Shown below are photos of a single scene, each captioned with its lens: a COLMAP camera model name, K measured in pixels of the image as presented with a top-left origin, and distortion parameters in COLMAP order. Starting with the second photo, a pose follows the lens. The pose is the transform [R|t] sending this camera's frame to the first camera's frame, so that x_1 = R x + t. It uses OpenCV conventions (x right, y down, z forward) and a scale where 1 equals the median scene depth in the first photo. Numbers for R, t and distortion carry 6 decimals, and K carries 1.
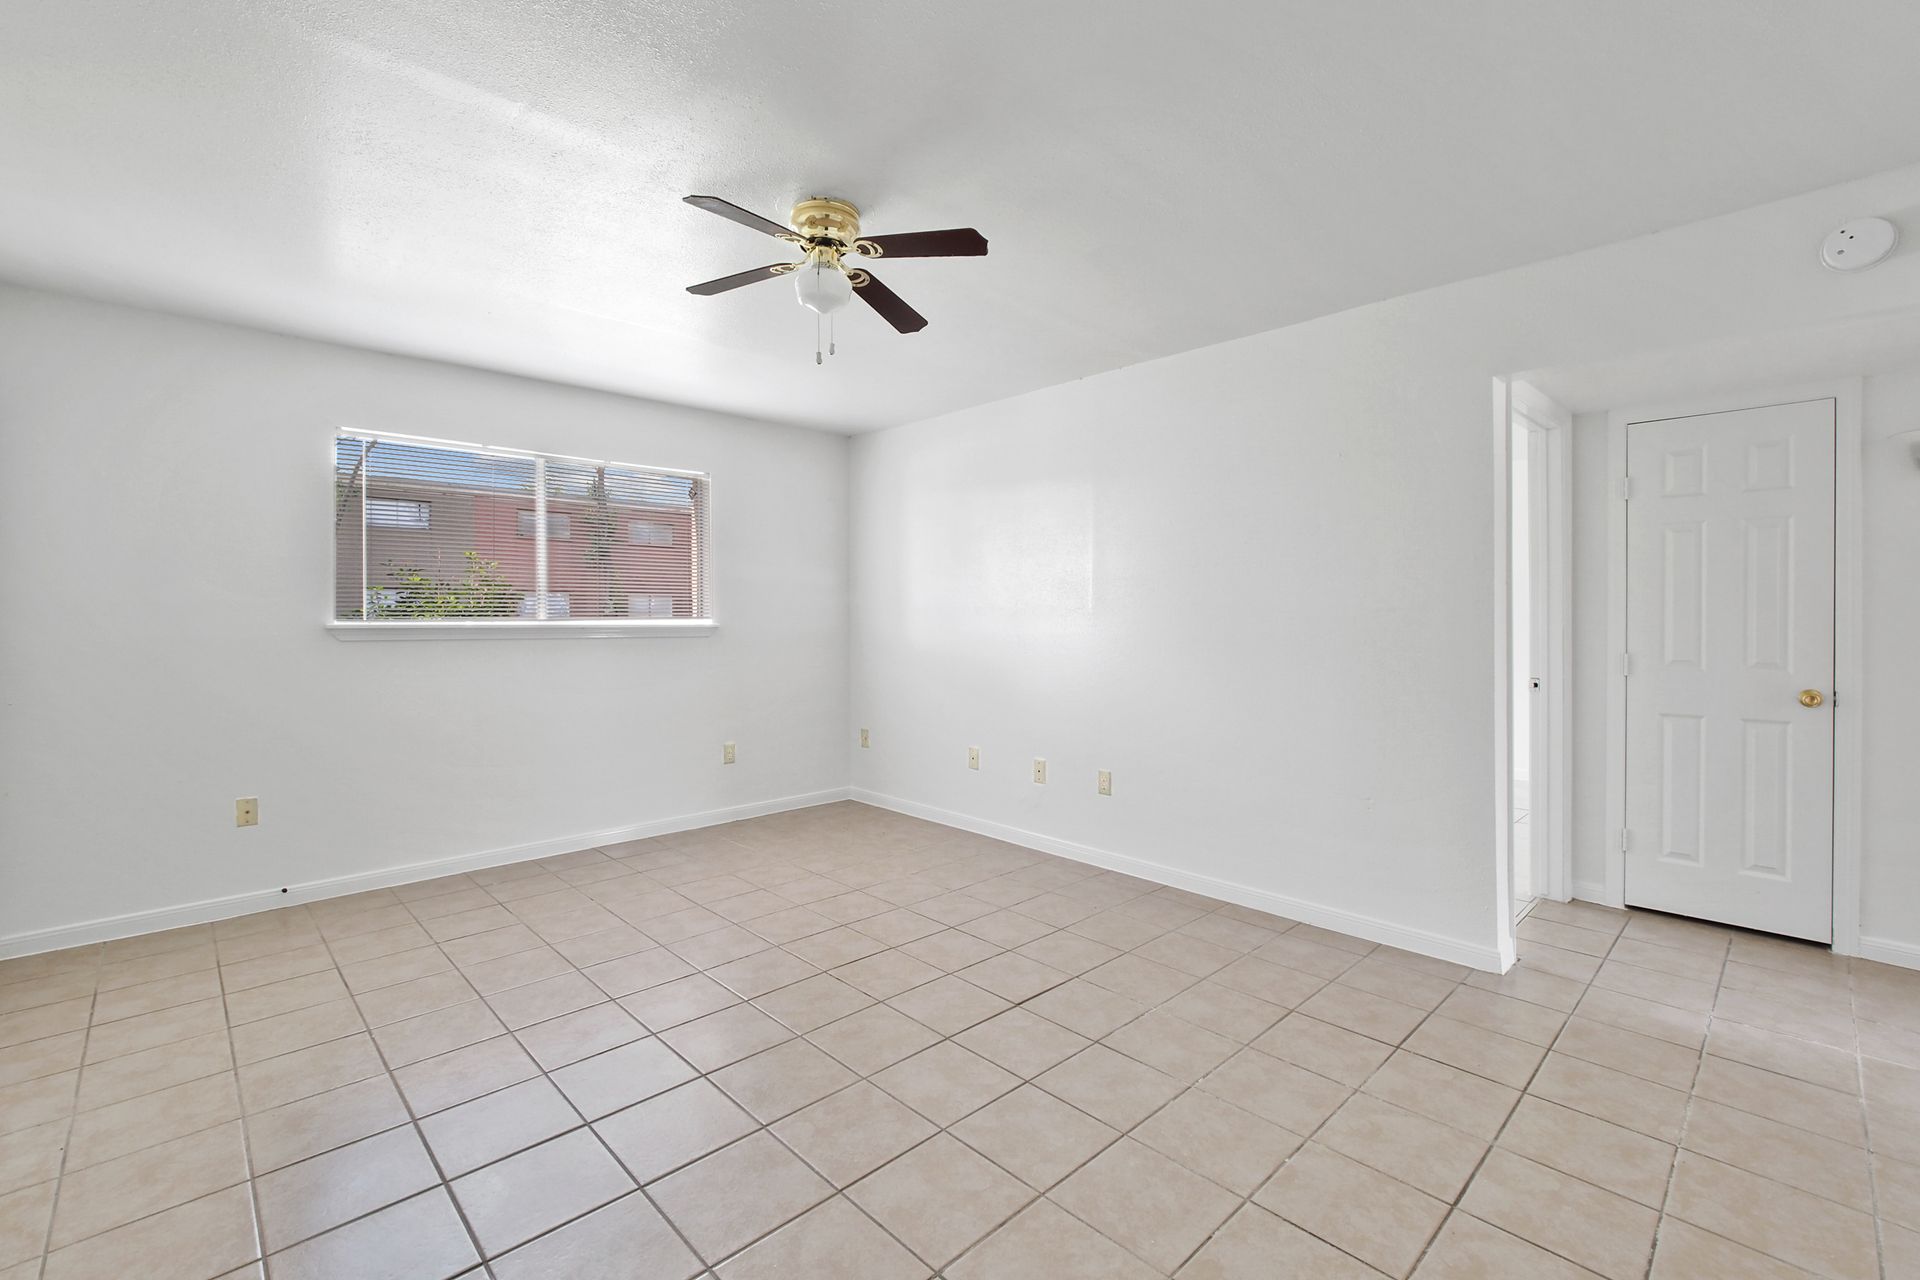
lens RADIAL K [[826.7, 0, 954.3], [0, 826.7, 634.1], [0, 0, 1]] dist [0.000654, -0.000046]
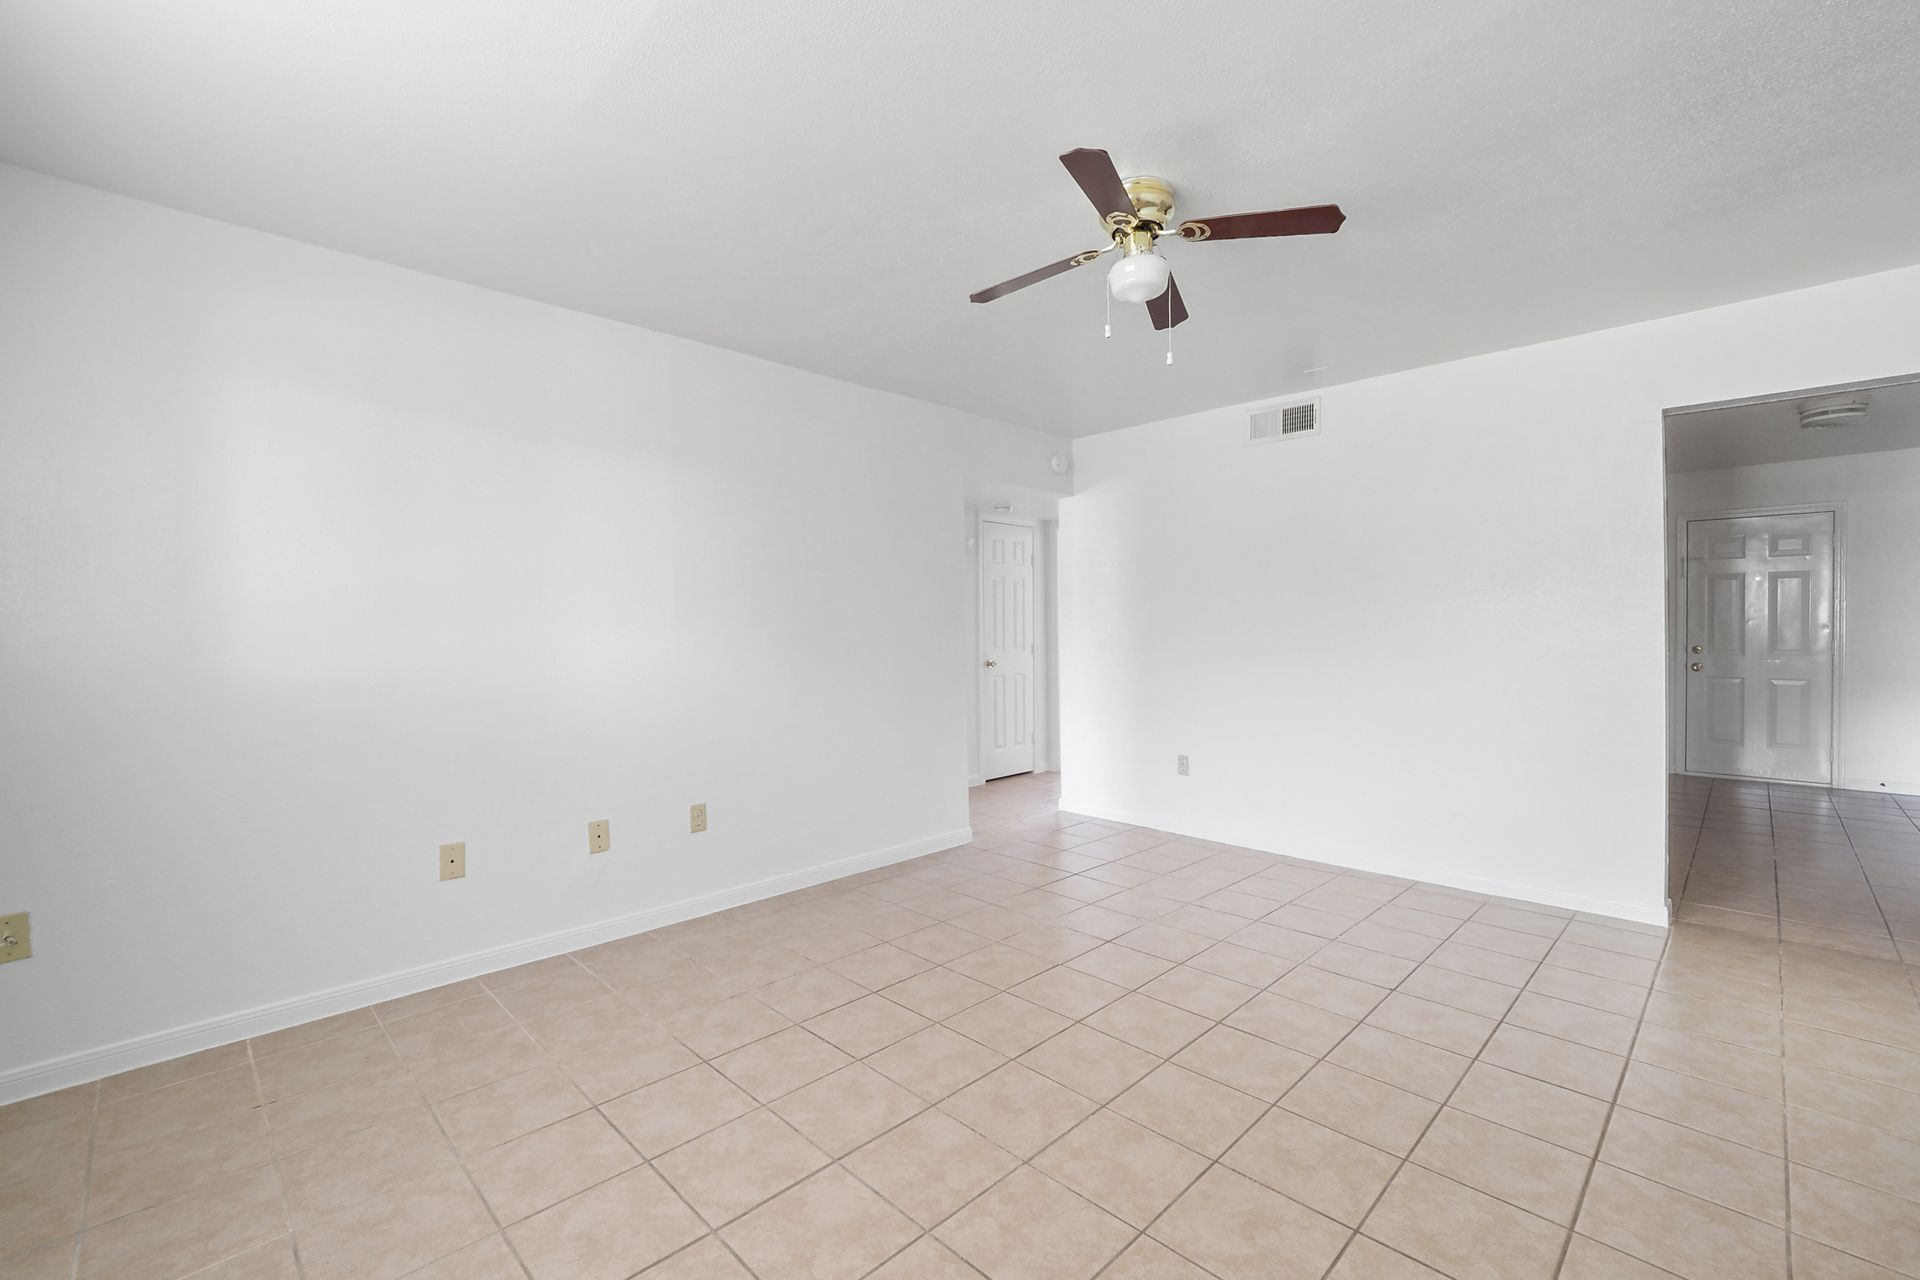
lens RADIAL K [[826.7, 0, 954.3], [0, 826.7, 634.1], [0, 0, 1]] dist [0.000654, -0.000046]
pose [[-0.009112, -0.018537, 0.999787, -0.793568], [0.031845, 0.999316, 0.018818, -0.018024], [-0.999451, 0.032010, -0.008515, 0.876197]]
